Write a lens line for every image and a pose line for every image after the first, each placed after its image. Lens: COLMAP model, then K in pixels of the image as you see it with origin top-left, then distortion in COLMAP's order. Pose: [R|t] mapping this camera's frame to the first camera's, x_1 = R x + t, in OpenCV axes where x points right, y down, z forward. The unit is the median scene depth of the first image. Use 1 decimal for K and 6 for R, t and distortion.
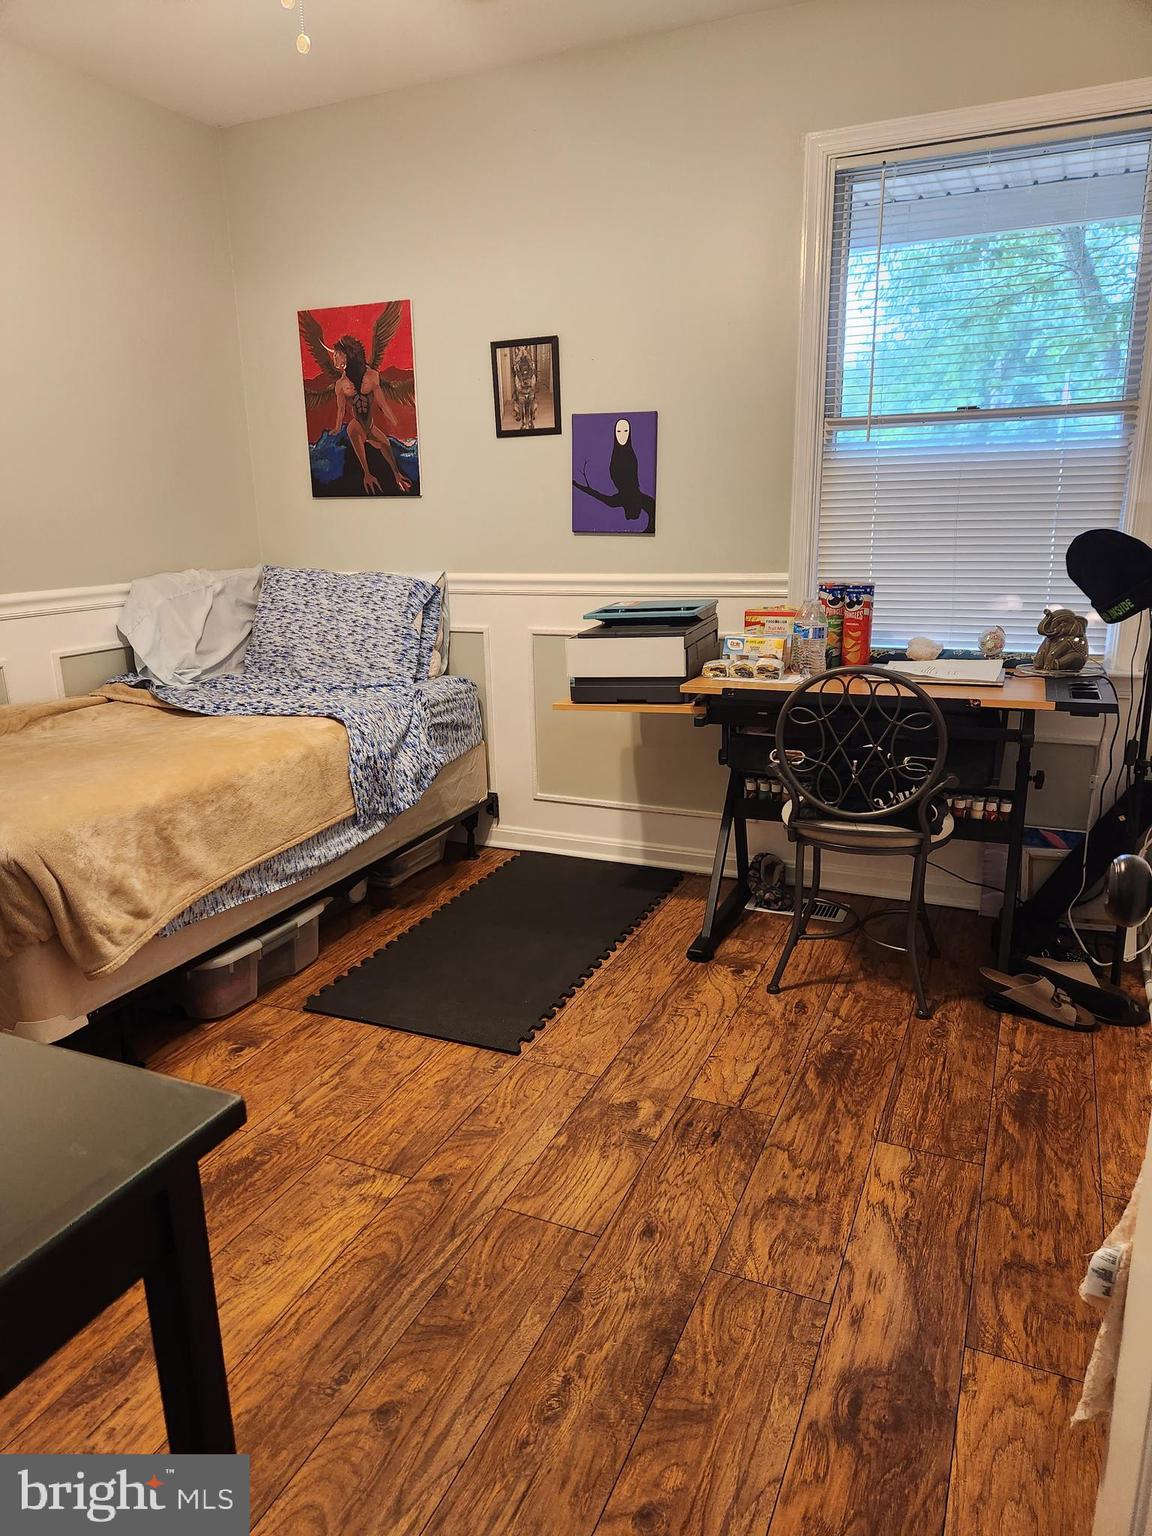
lens RADIAL K [[1018.8, 0, 568.0], [0, 1018.8, 769.9], [0, 0, 1]] dist [0.083973, -0.085524]
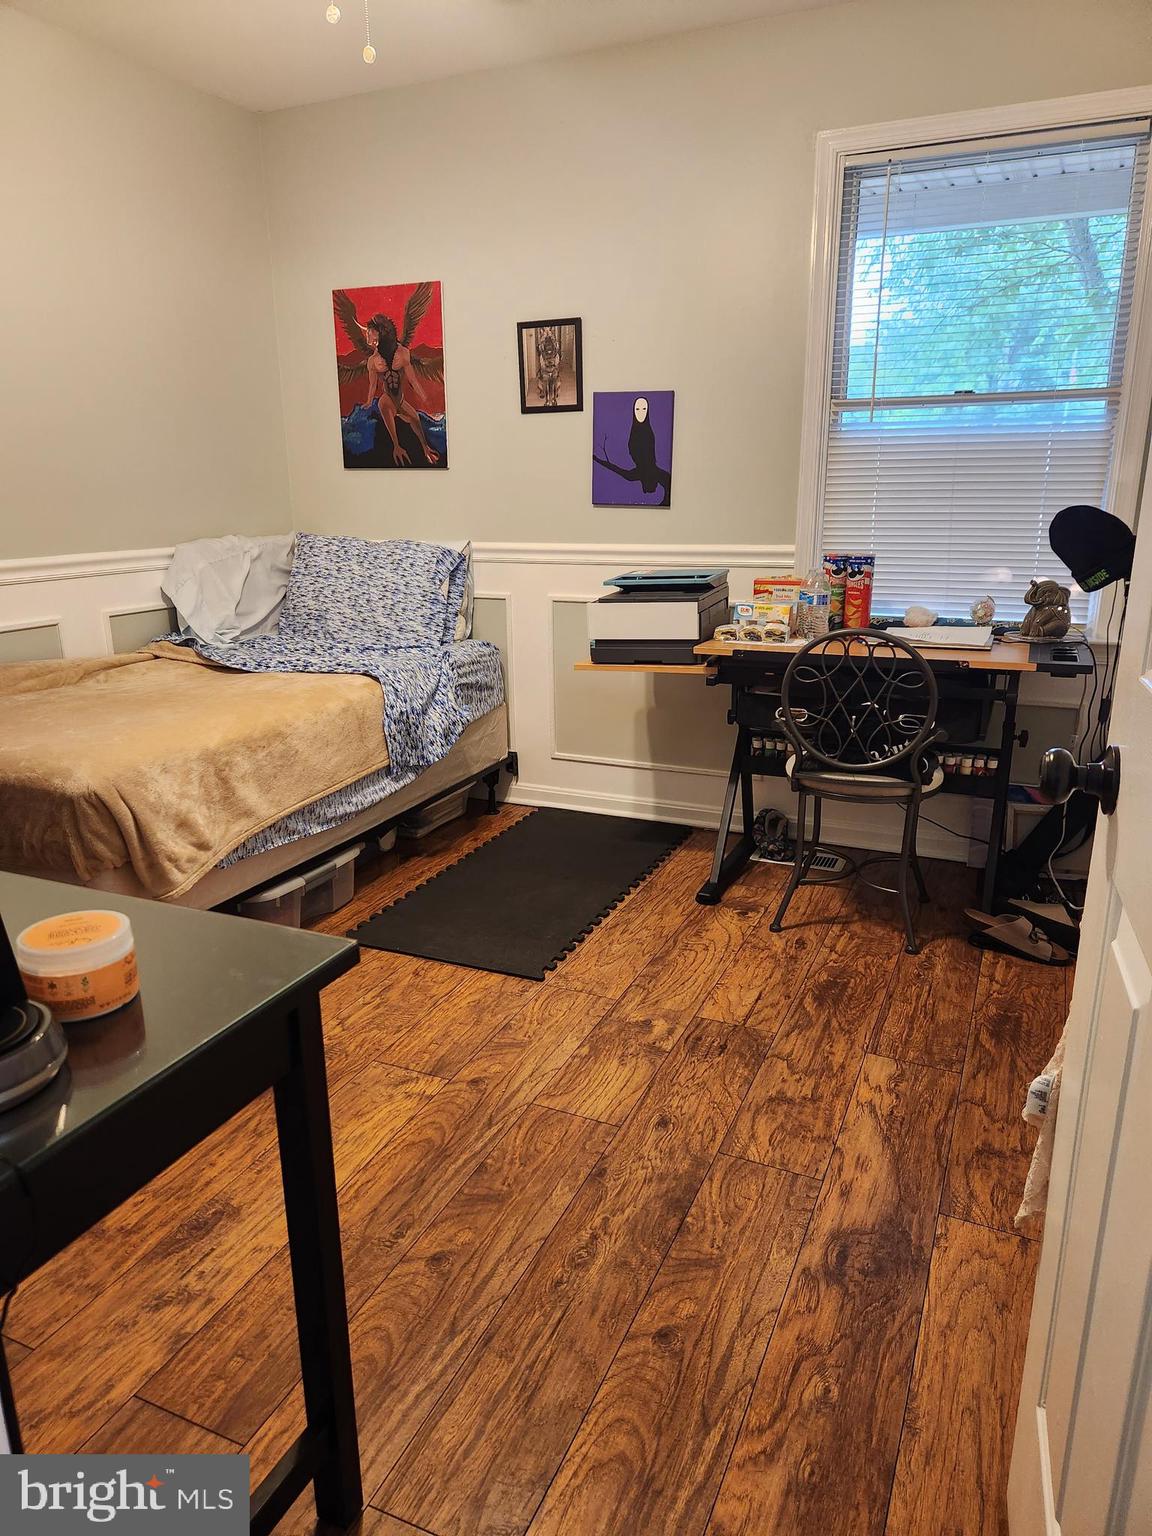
lens RADIAL K [[1036.4, 0, 576.0], [0, 1036.4, 768.0], [0, 0, 1]] dist [0.089698, -0.104603]
pose [[0.999907, 0.010846, 0.008217, -0.023724], [-0.010964, 0.999837, 0.014363, 0.032667], [-0.008060, -0.014452, 0.999863, -0.106324]]
